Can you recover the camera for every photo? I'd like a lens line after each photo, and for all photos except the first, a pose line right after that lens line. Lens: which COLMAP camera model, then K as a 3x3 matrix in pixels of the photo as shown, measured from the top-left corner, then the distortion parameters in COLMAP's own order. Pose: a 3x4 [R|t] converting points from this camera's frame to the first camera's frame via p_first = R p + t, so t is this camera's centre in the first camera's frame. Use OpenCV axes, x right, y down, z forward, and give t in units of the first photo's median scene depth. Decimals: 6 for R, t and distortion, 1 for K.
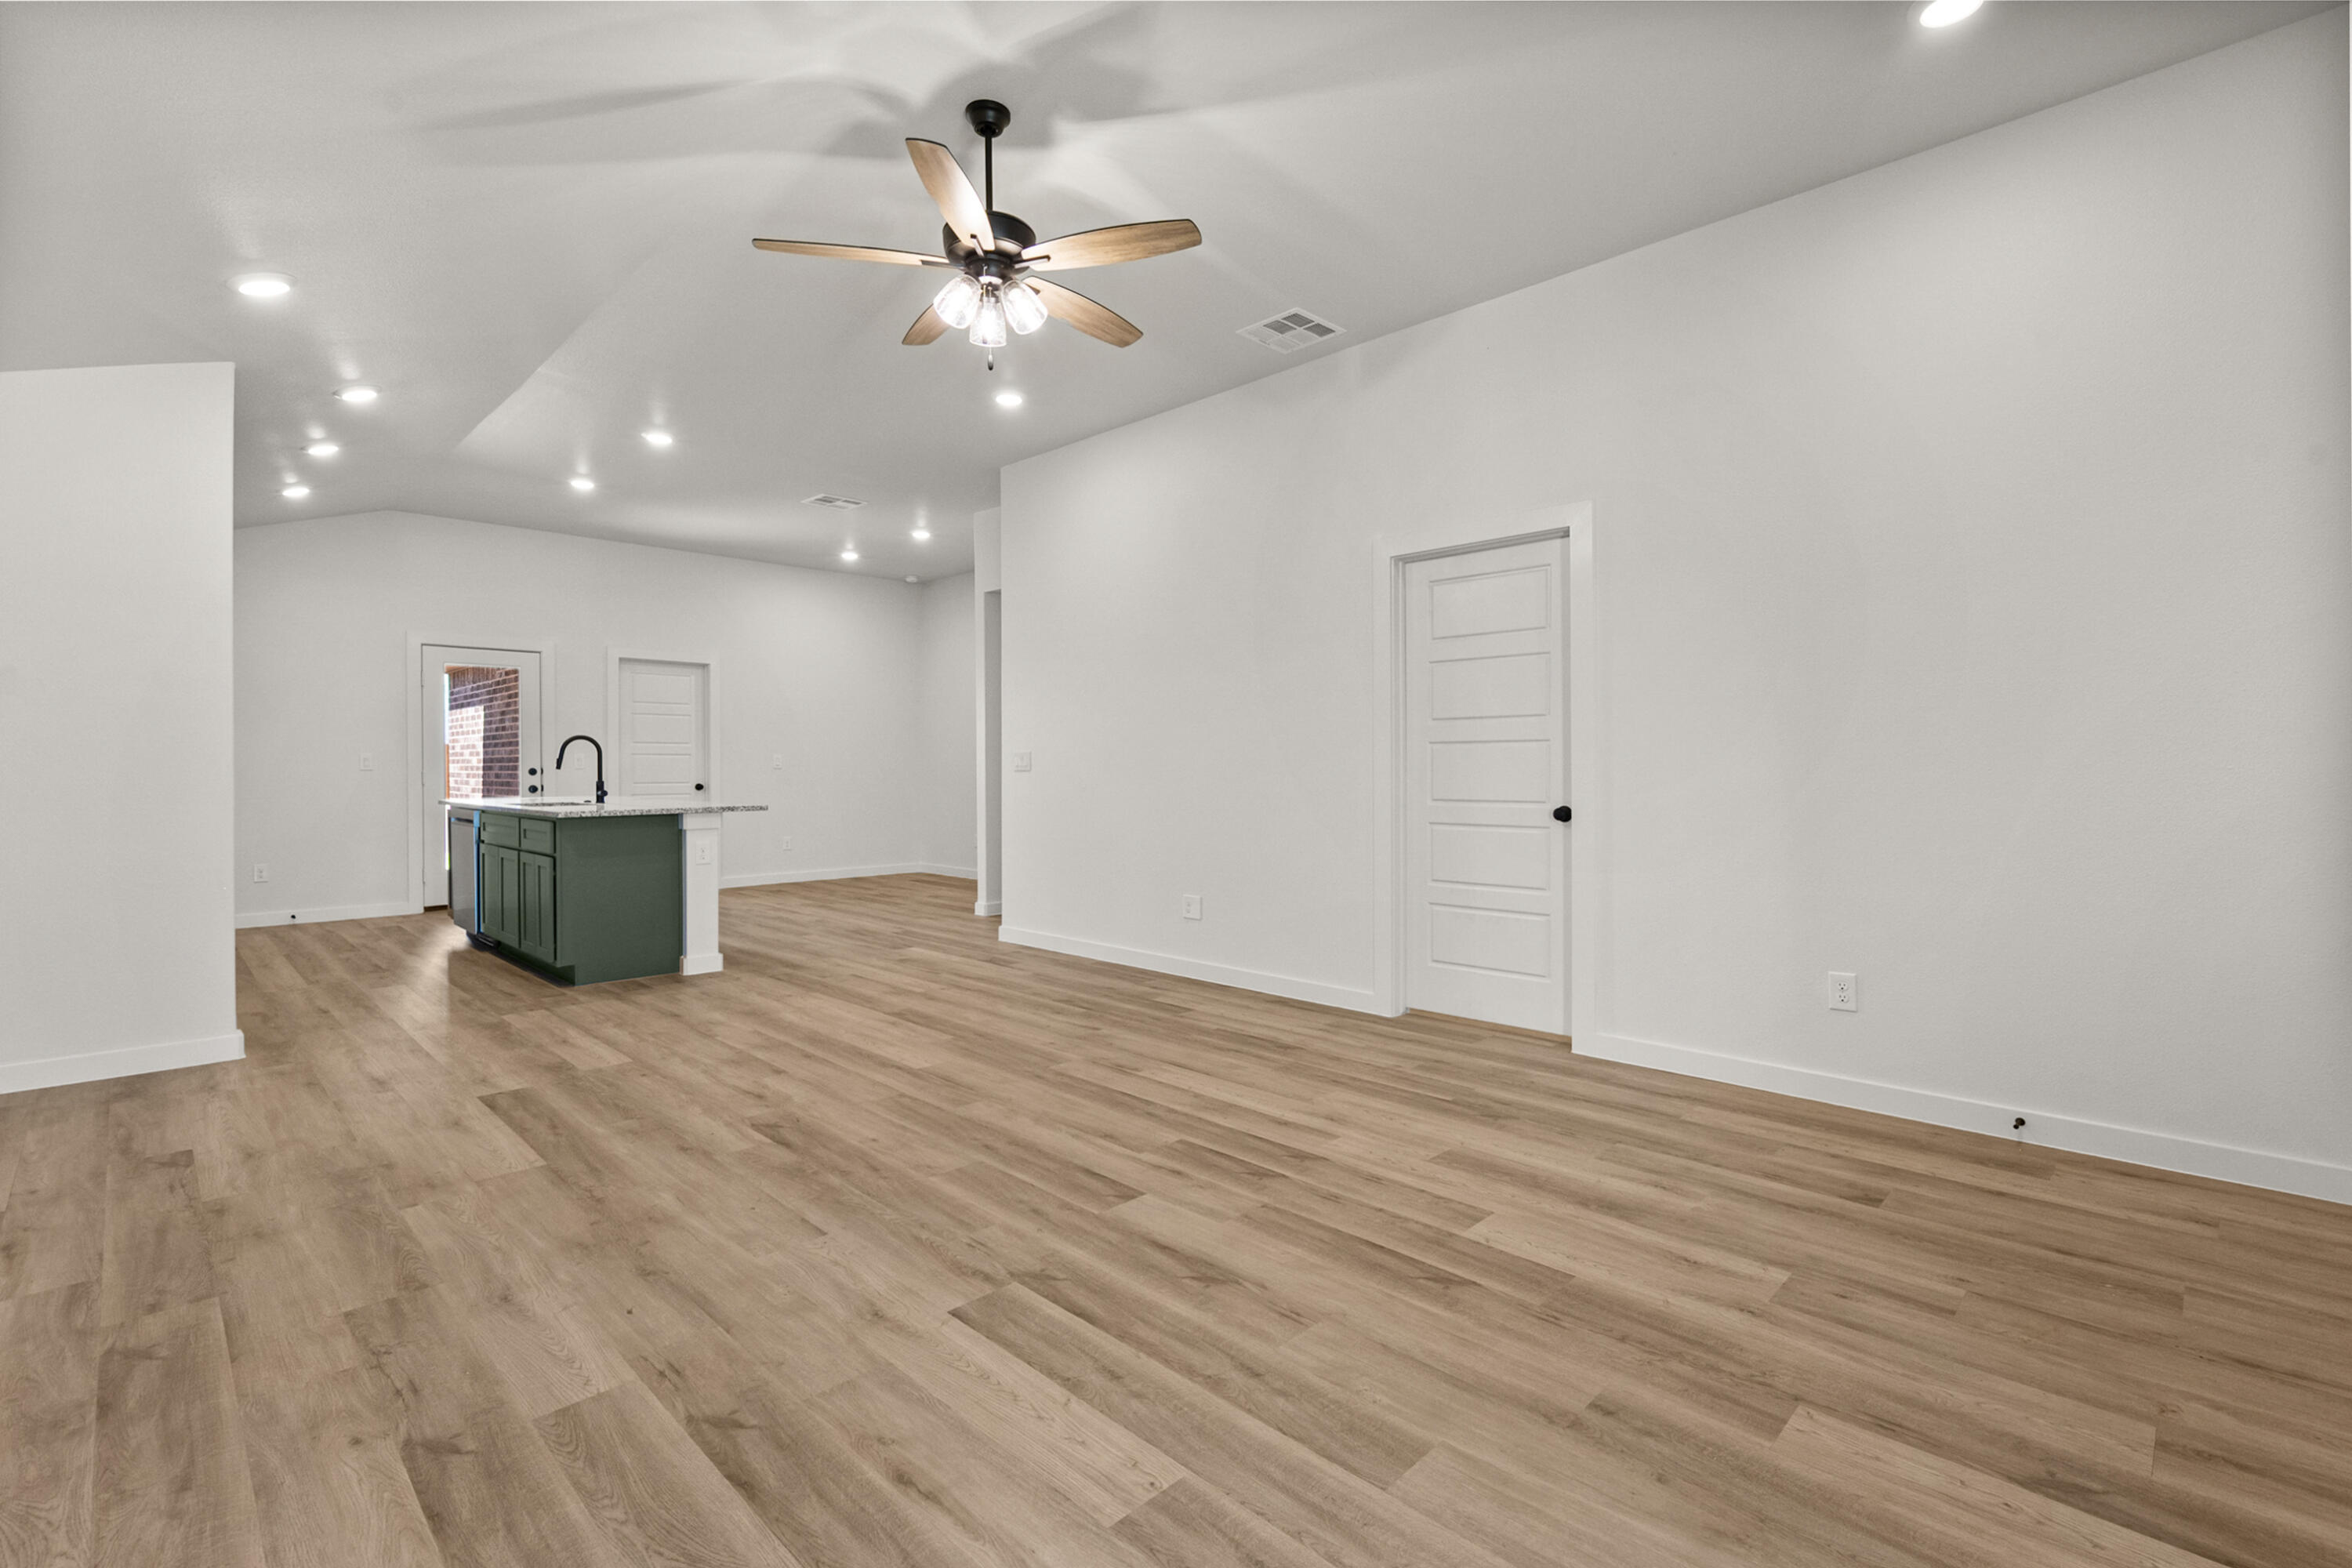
lens RADIAL K [[1056.8, 0, 1163.9], [0, 1056.8, 777.5], [0, 0, 1]] dist [0.001985, 0.000379]
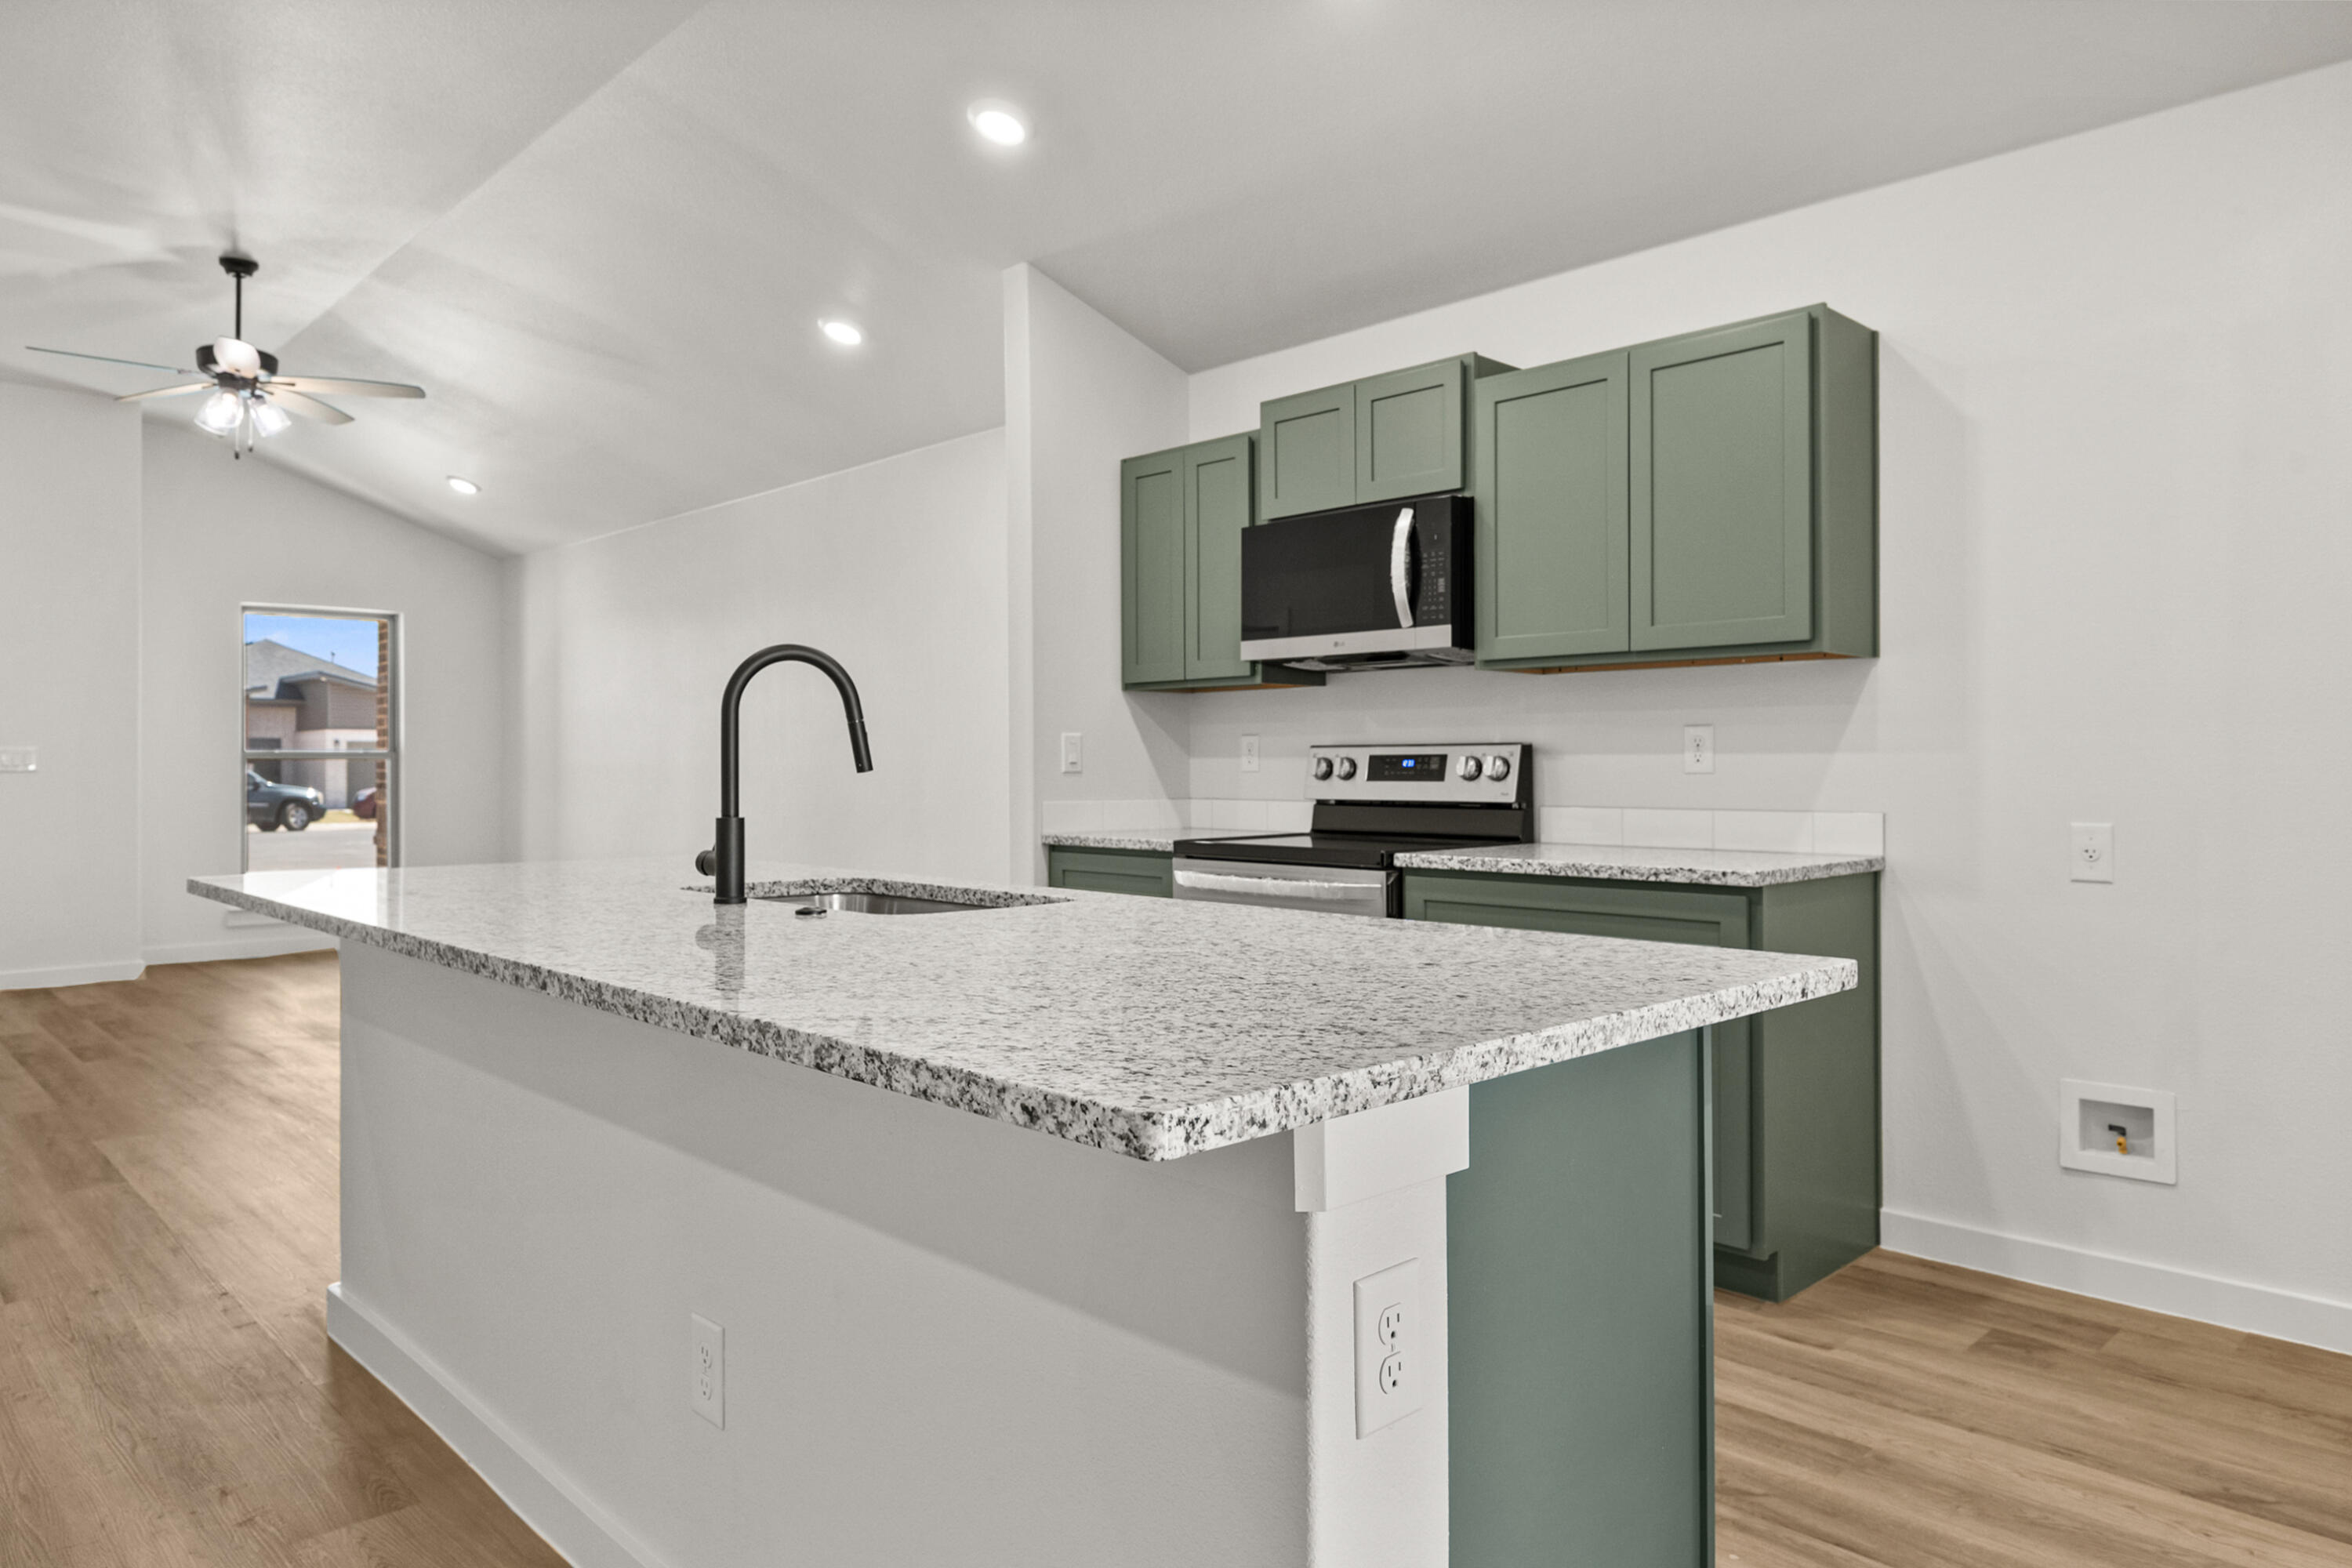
lens RADIAL K [[1508.2, 0, 1174.0], [0, 1508.2, 749.3], [0, 0, 1]] dist [0.003801, 0.002077]
pose [[-0.999842, 0.003841, 0.017339, -1.333214], [0.003854, 0.999992, 0.000707, -0.028340], [-0.017336, 0.000774, -0.999849, 2.814467]]
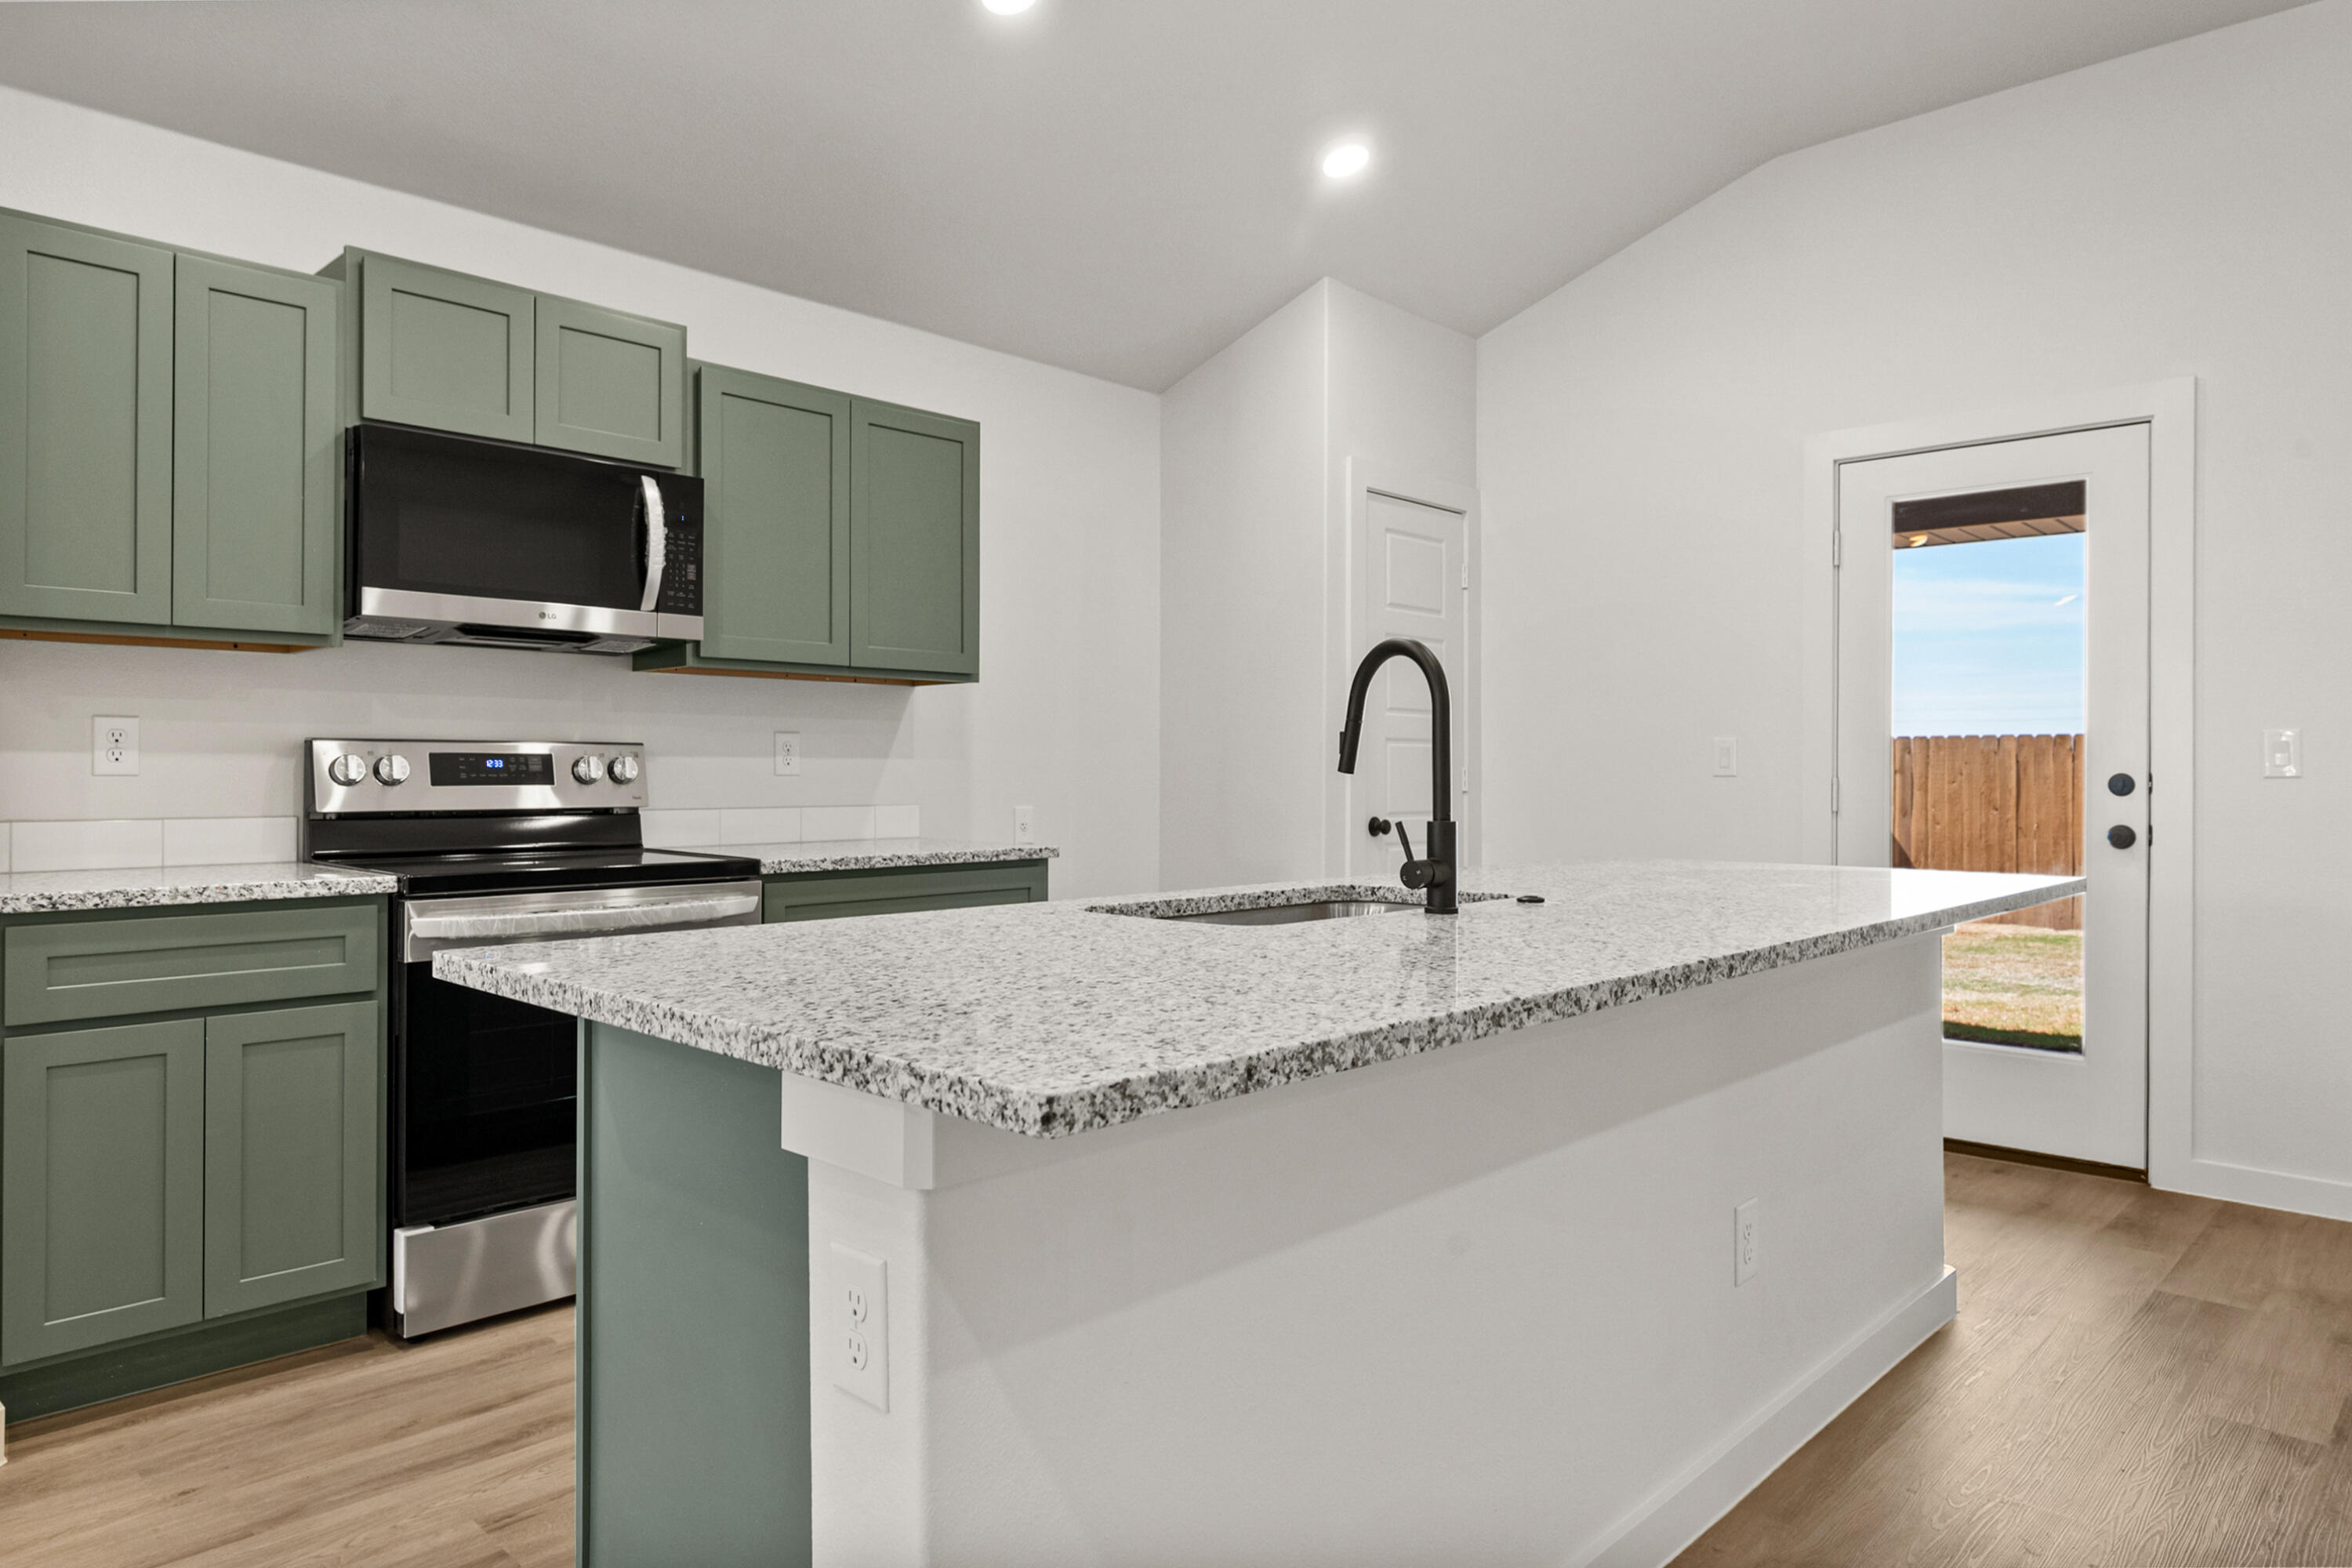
lens RADIAL K [[1450.3, 0, 1174.8], [0, 1450.3, 767.5], [0, 0, 1]] dist [-0.000397, 0.000612]
pose [[0.026271, -0.000372, -0.999655, -0.415396], [-0.014171, 0.999899, -0.000745, -0.017333], [0.999554, 0.014186, 0.026263, 1.909808]]
